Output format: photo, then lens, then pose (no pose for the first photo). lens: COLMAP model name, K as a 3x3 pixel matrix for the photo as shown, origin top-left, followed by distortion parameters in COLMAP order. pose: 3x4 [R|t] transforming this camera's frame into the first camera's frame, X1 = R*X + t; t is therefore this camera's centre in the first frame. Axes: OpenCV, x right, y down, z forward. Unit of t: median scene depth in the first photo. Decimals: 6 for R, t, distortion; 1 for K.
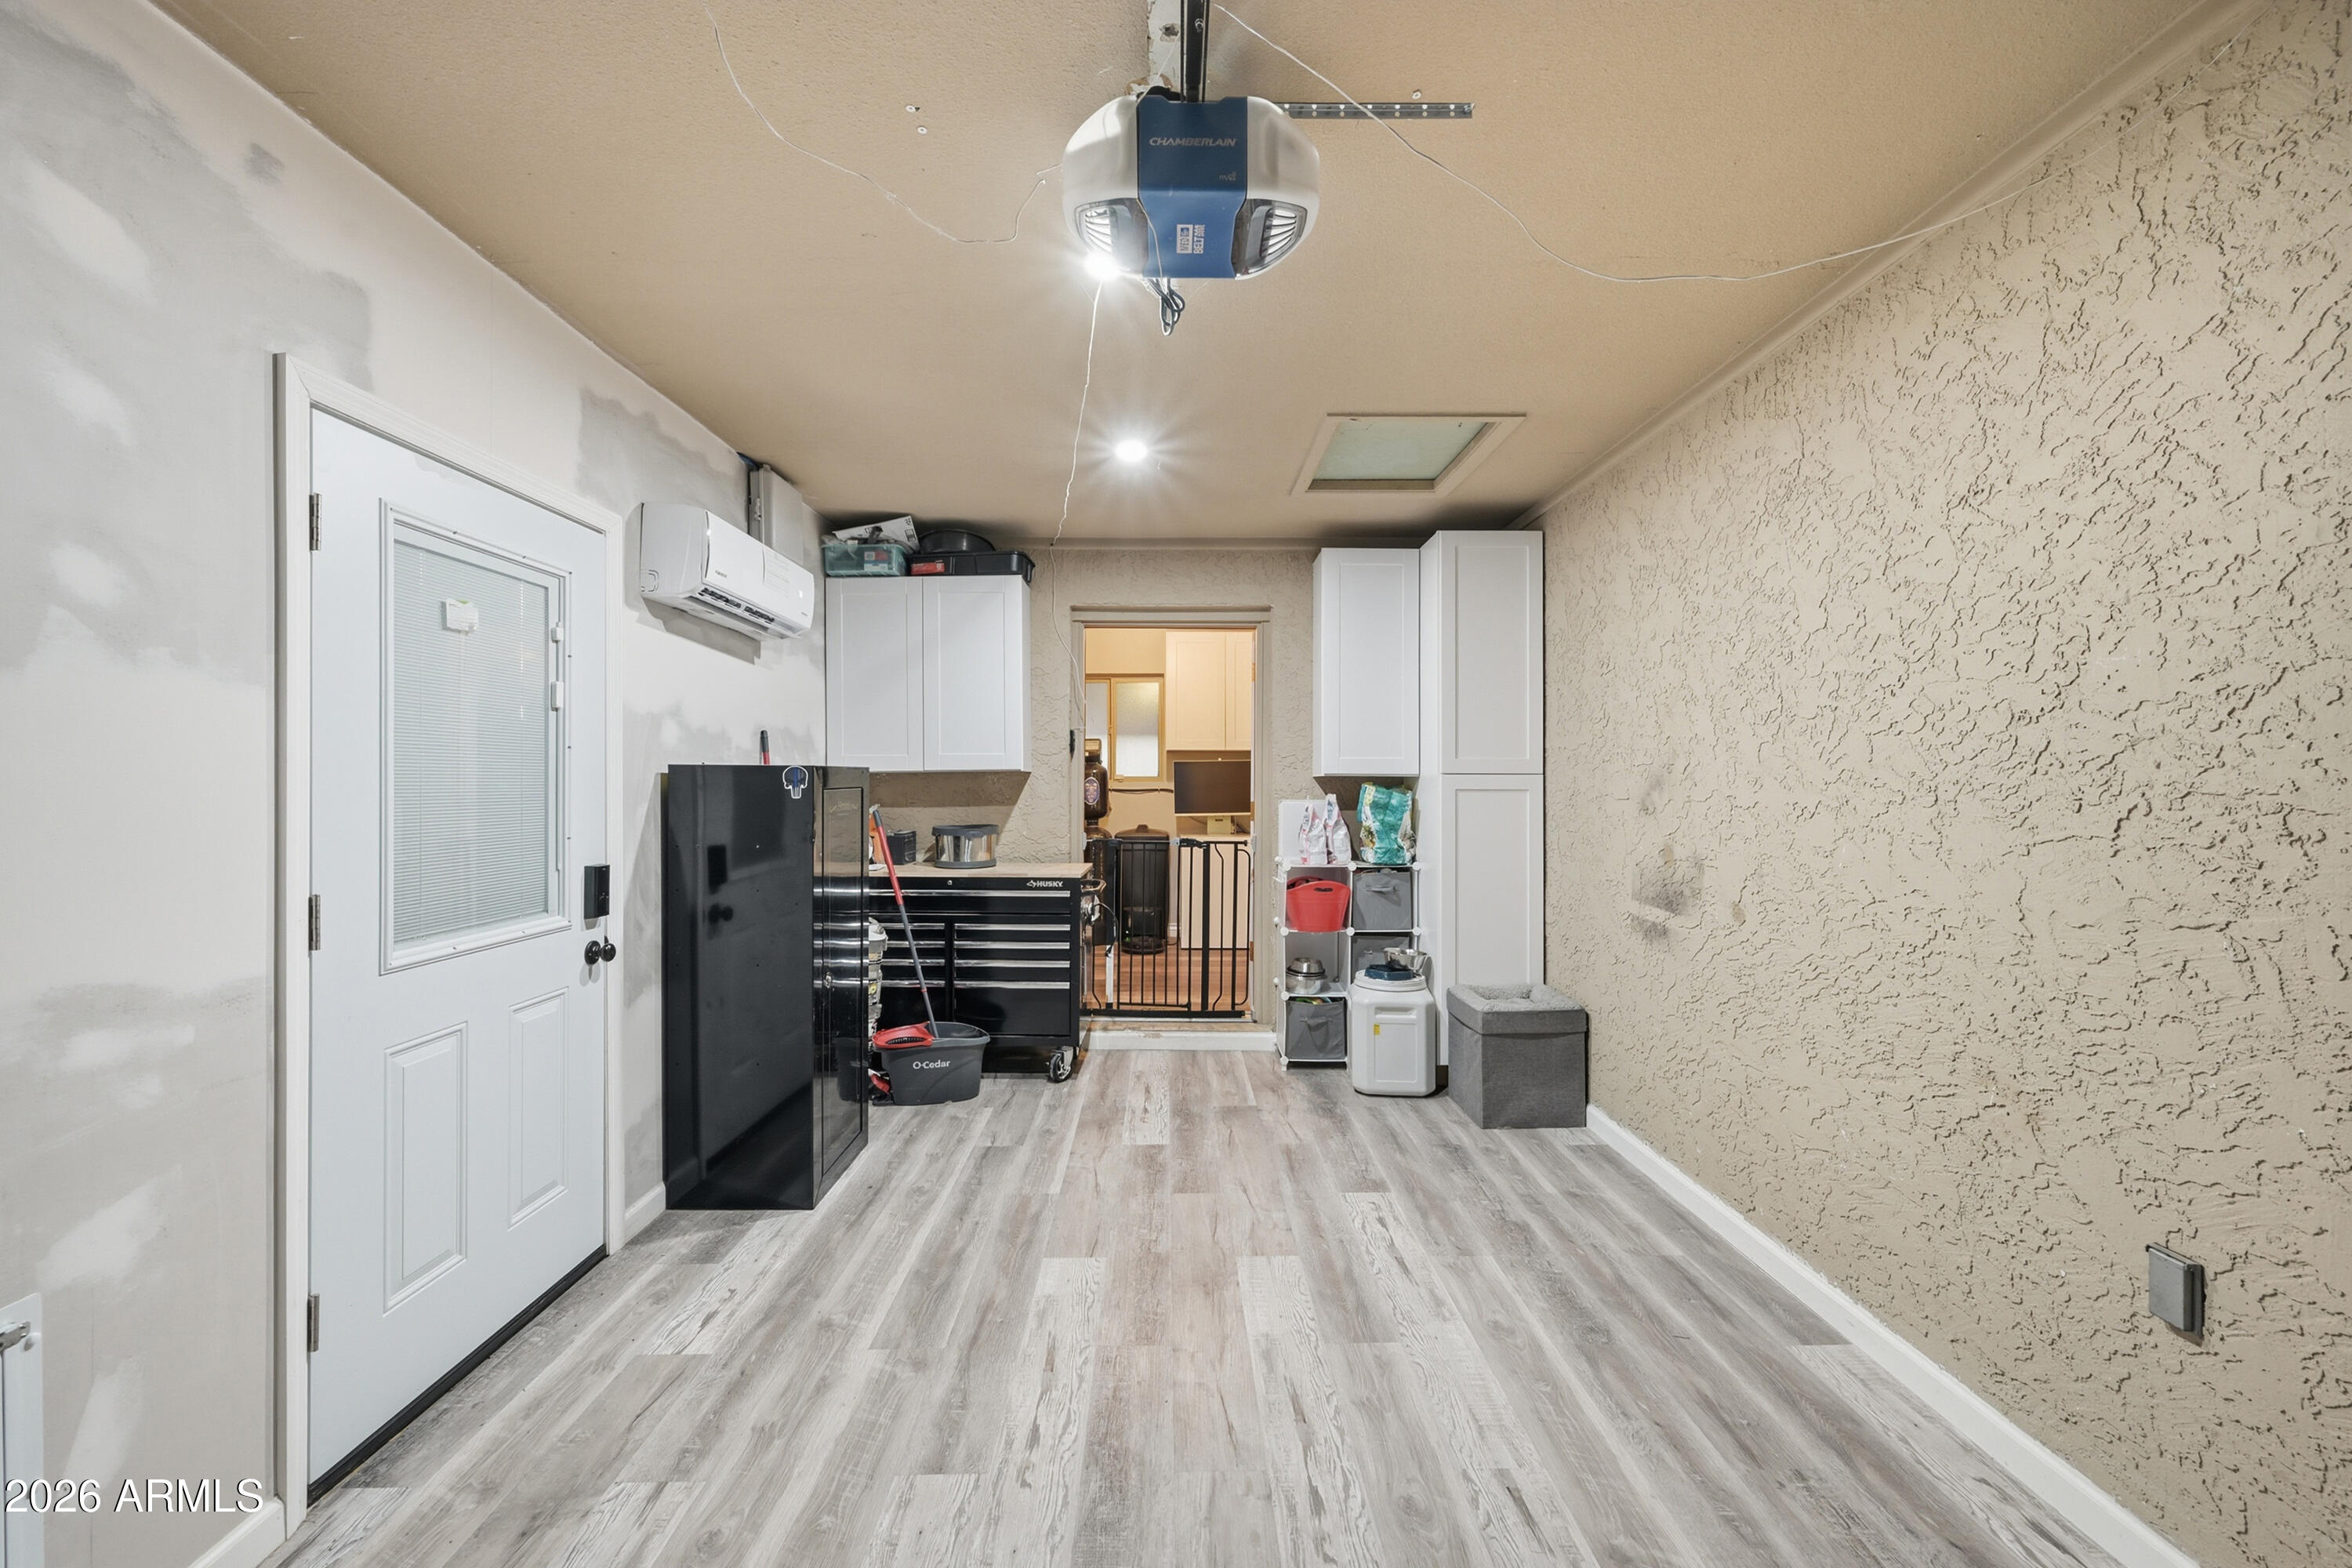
lens RADIAL K [[918.4, 0, 1168.3], [0, 918.4, 770.6], [0, 0, 1]] dist [-0.000089, -0.000046]
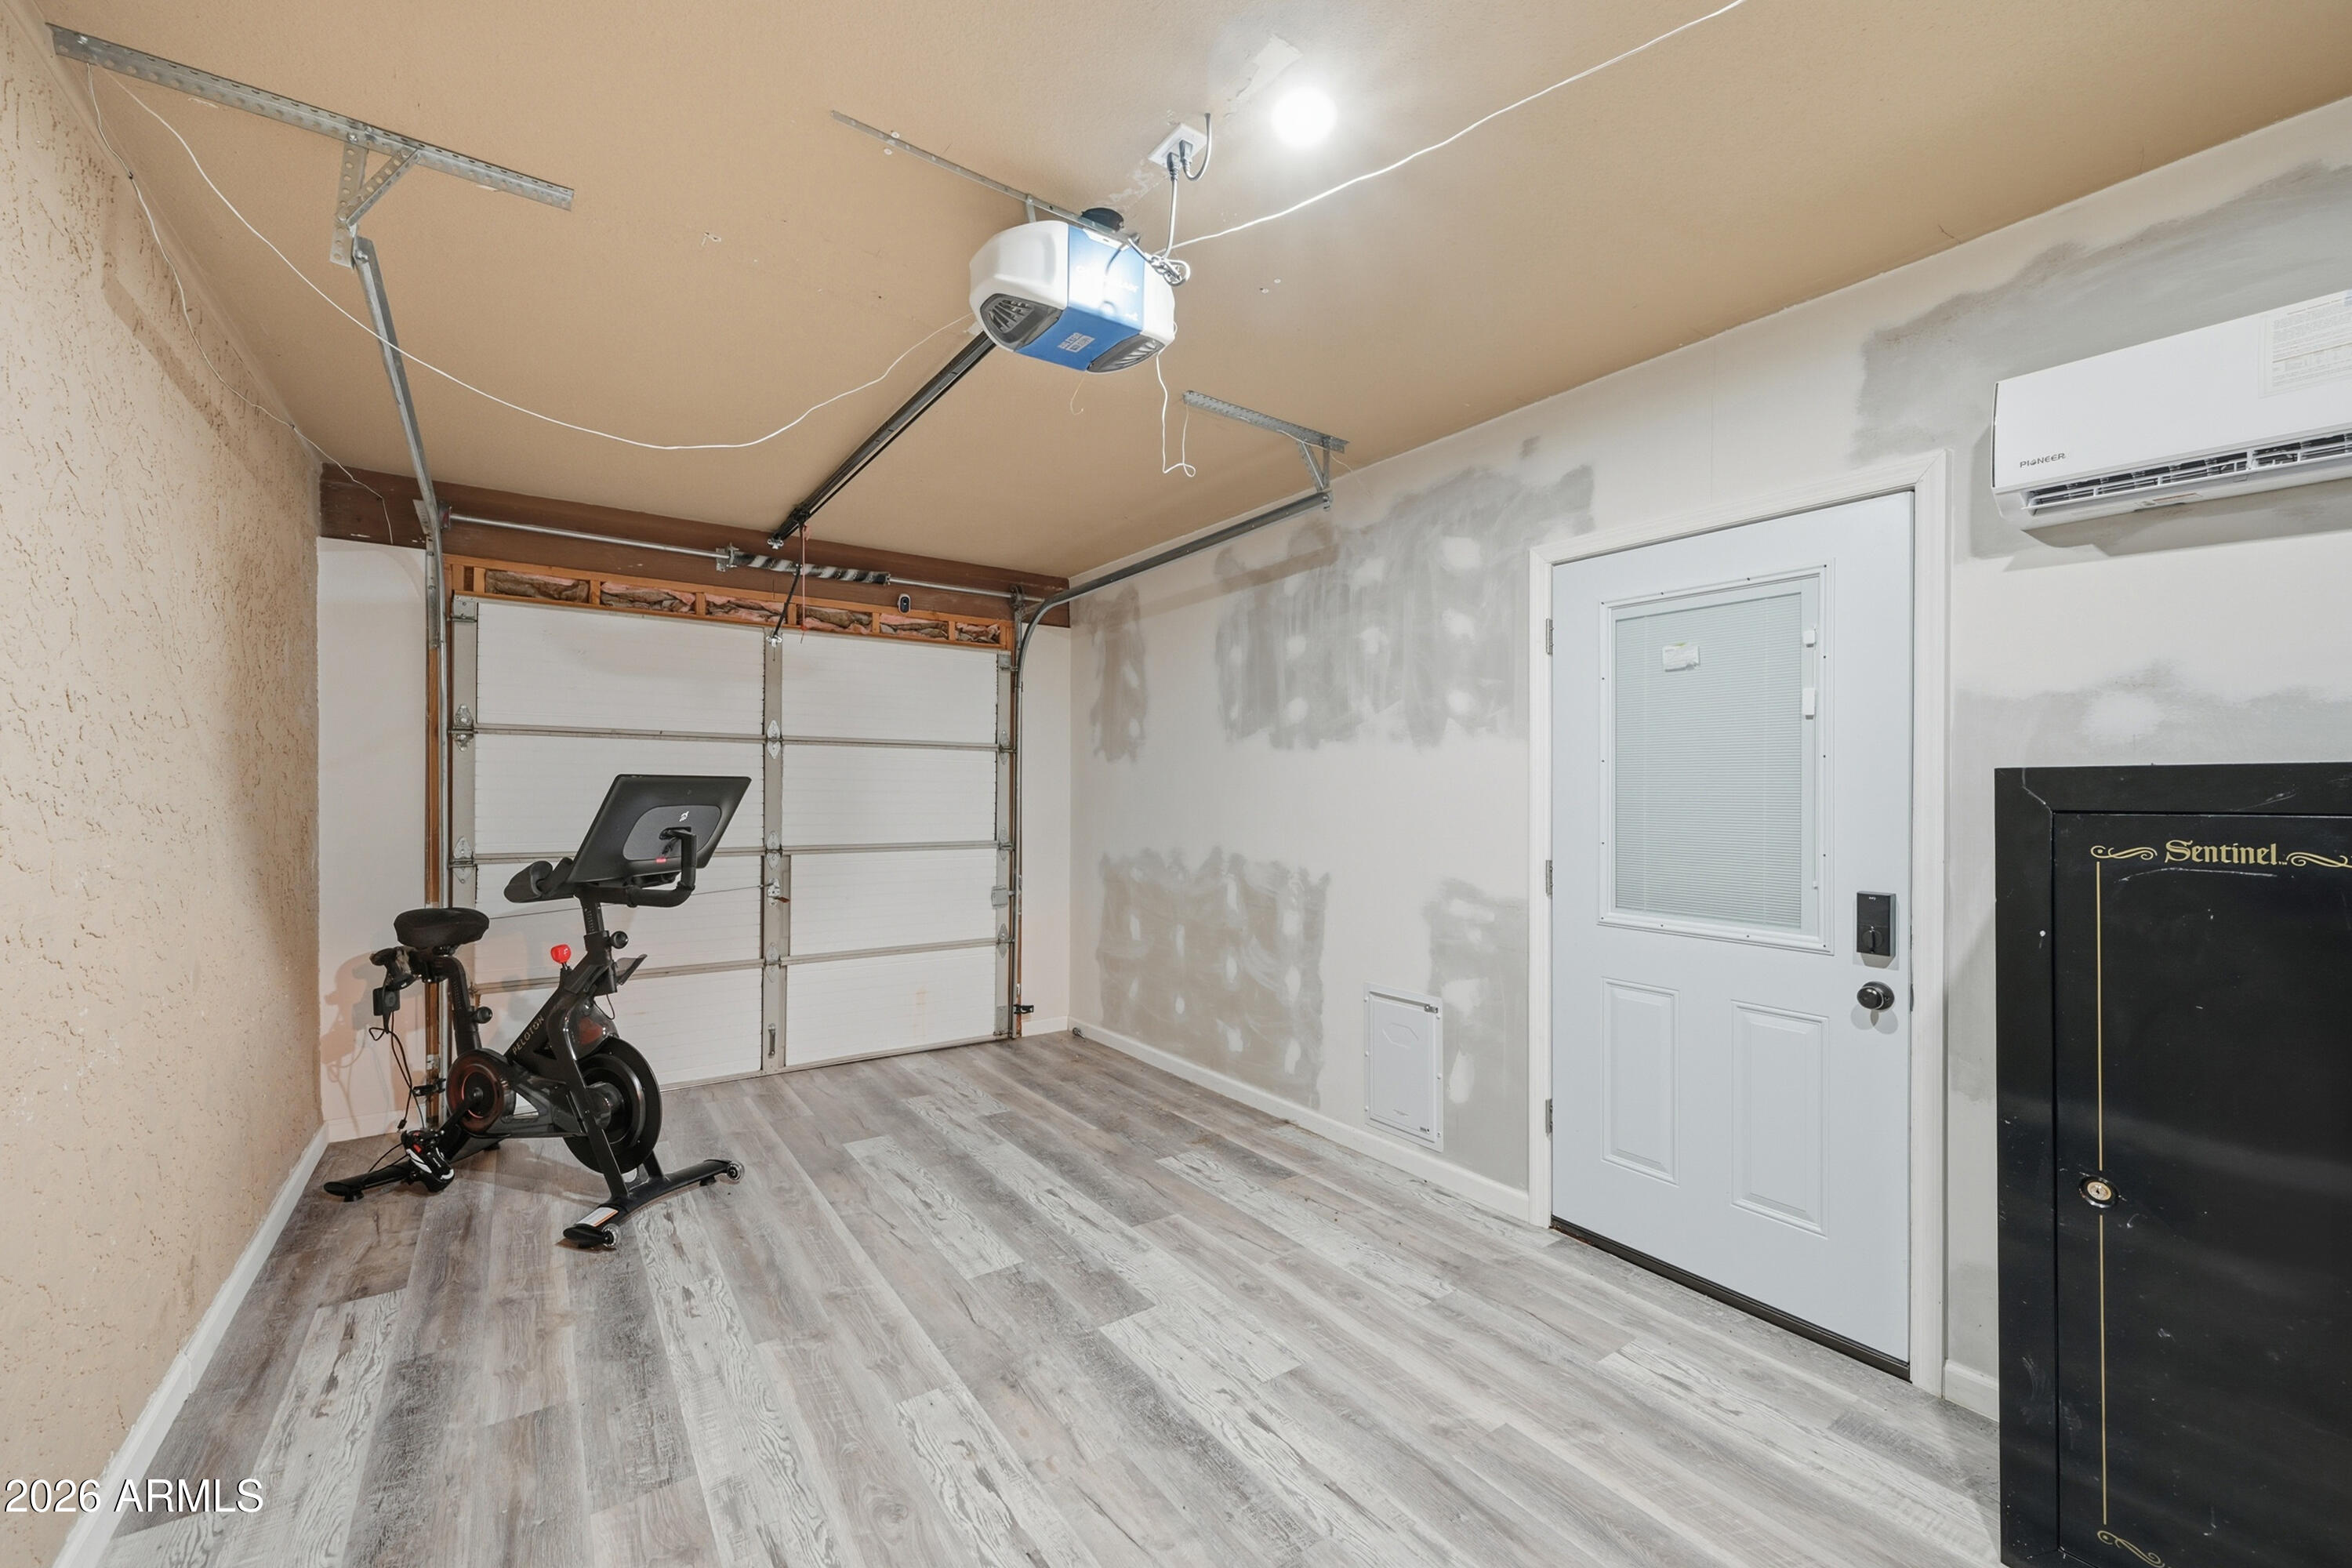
lens RADIAL K [[925.6, 0, 1179.2], [0, 925.6, 784.9], [0, 0, 1]] dist [-0.000153, 0.000060]
pose [[-0.815874, -0.001317, -0.578228, 0.523610], [0.005595, 0.999933, -0.010172, 0.011161], [0.578202, -0.011534, -0.815812, 1.765903]]
